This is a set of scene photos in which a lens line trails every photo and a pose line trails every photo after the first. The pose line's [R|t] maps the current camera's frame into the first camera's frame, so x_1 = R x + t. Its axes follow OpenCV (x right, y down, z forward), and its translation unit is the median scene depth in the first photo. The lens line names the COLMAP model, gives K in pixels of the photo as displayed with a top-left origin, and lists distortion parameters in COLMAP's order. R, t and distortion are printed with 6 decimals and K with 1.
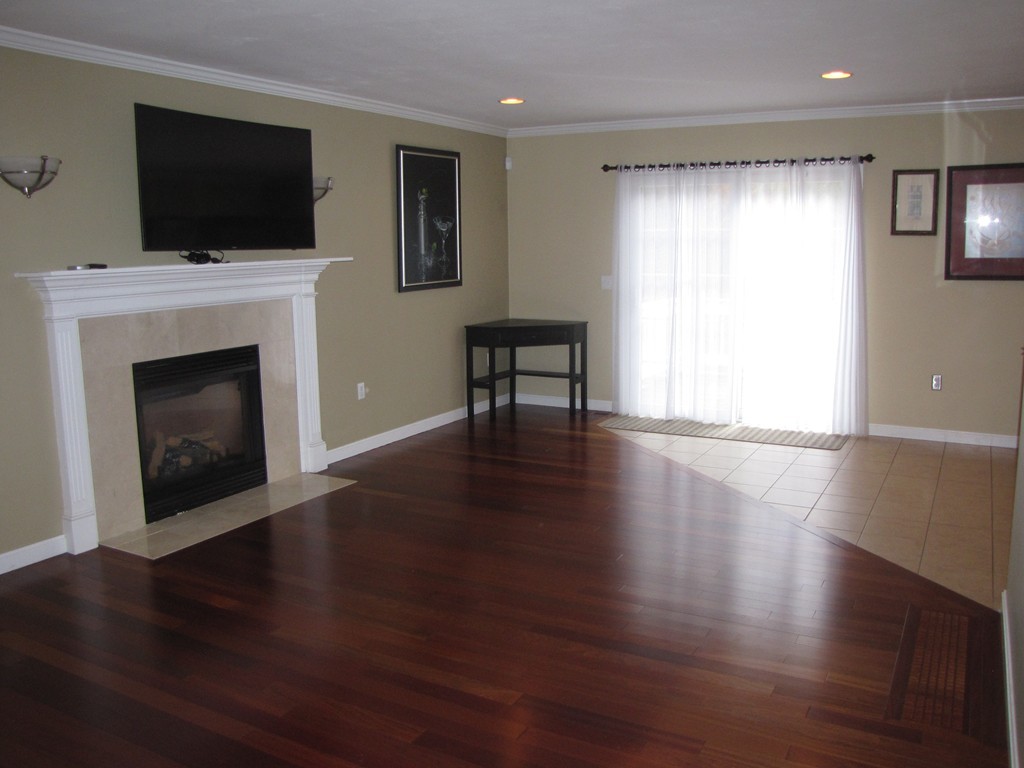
lens RADIAL K [[858.5, 0, 510.0], [0, 858.5, 372.4], [0, 0, 1]] dist [-0.203344, 0.167181]
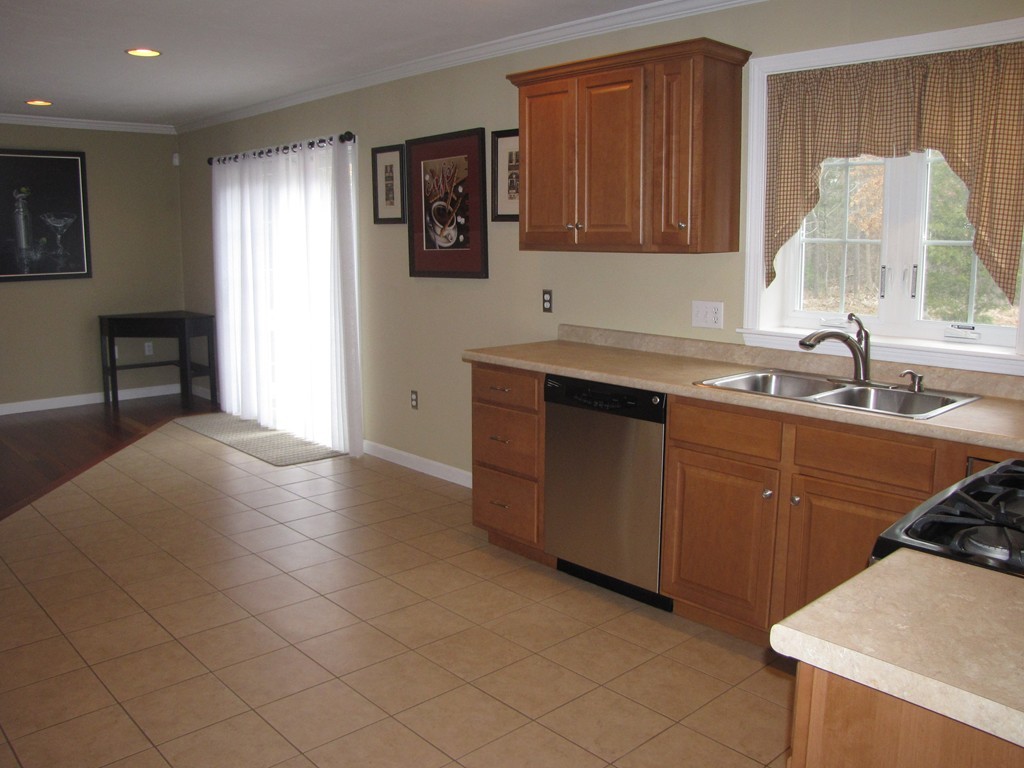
lens RADIAL K [[858.5, 0, 510.0], [0, 858.5, 372.4], [0, 0, 1]] dist [-0.203344, 0.167181]
pose [[0.956142, 0.060193, -0.286650, 0.807100], [-0.058669, 0.998181, 0.013911, -0.031098], [0.286966, 0.003516, 0.957934, 0.184089]]
